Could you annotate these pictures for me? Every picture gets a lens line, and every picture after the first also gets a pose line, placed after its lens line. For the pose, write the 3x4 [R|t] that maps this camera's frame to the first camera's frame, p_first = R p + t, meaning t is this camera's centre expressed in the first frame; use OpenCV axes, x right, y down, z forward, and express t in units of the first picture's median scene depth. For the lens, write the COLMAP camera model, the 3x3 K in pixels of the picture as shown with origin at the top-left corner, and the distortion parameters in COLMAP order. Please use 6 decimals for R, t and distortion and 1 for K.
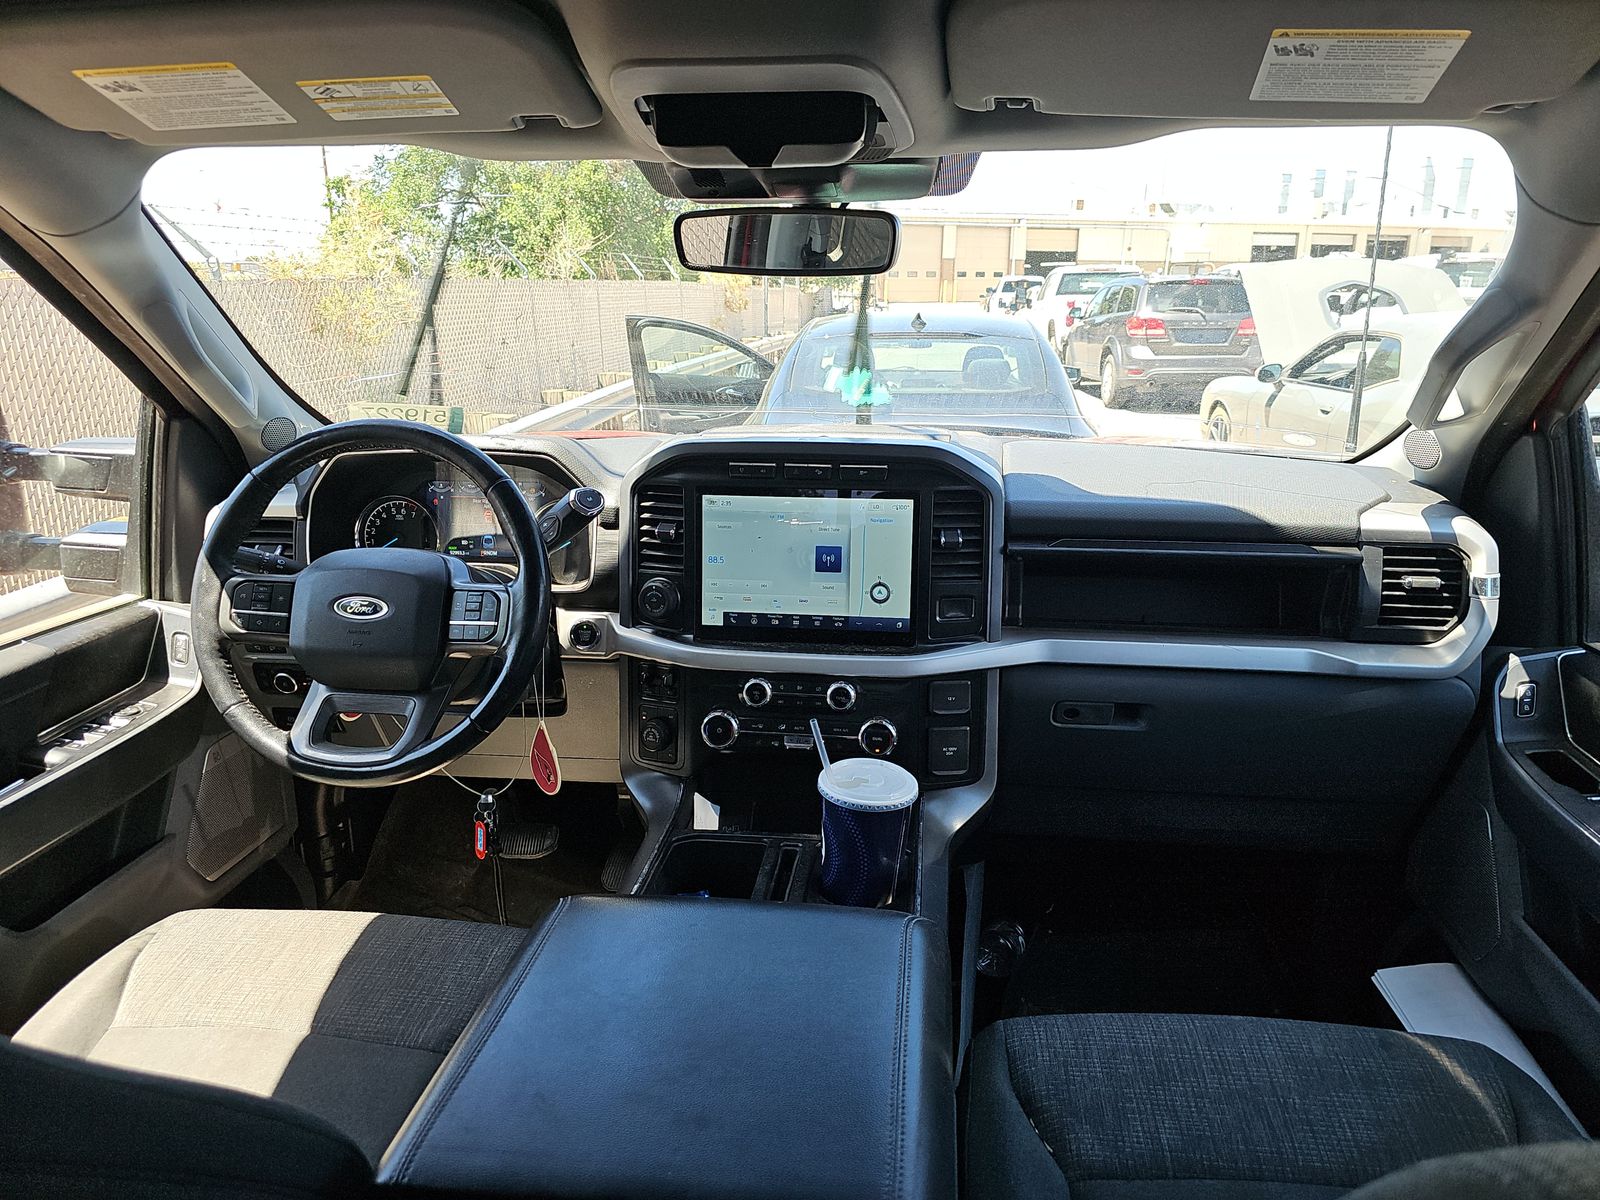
lens RADIAL K [[1074.4, 0, 789.1], [0, 1074.4, 607.8], [0, 0, 1]] dist [0.040060, -0.040642]
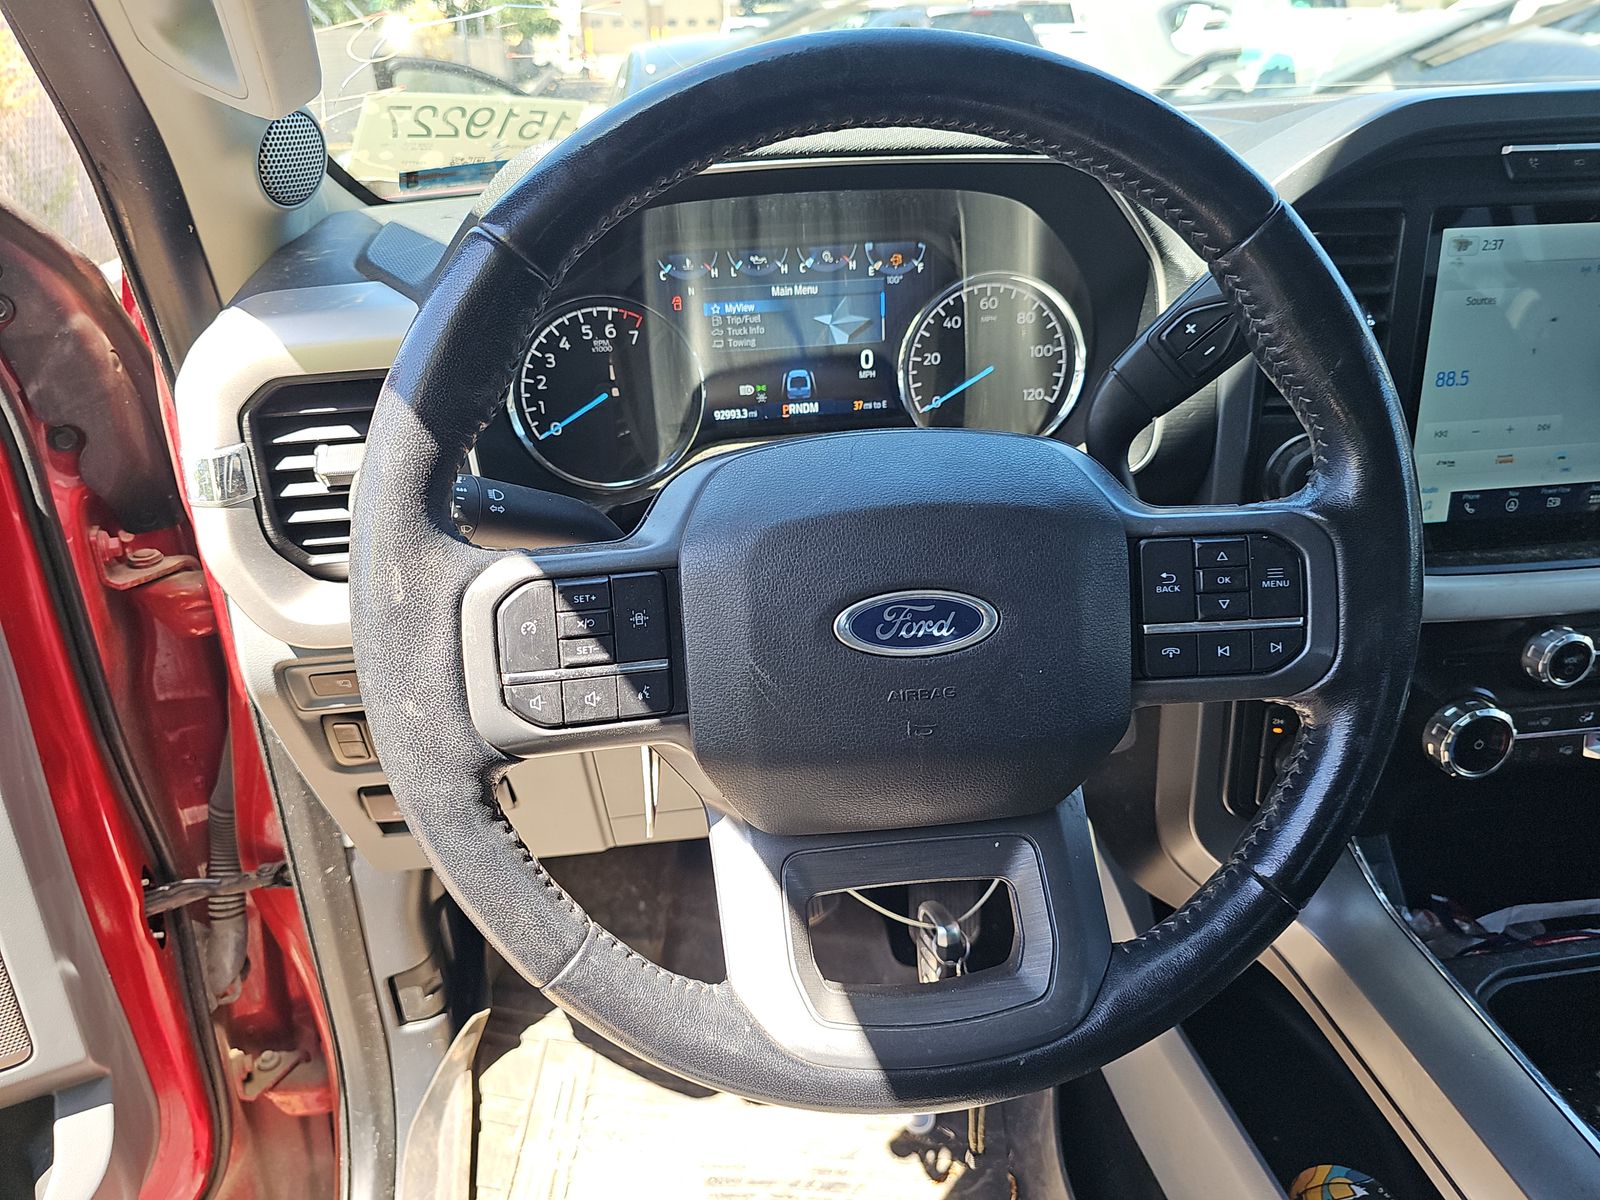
lens RADIAL K [[1074.4, 0, 787.6], [0, 1074.4, 608.5], [0, 0, 1]] dist [0.040060, -0.040642]
pose [[0.966466, -0.135417, 0.218187, -0.399061], [0.091133, 0.975221, 0.201591, -0.060573], [-0.240080, -0.174947, 0.954859, 0.536682]]
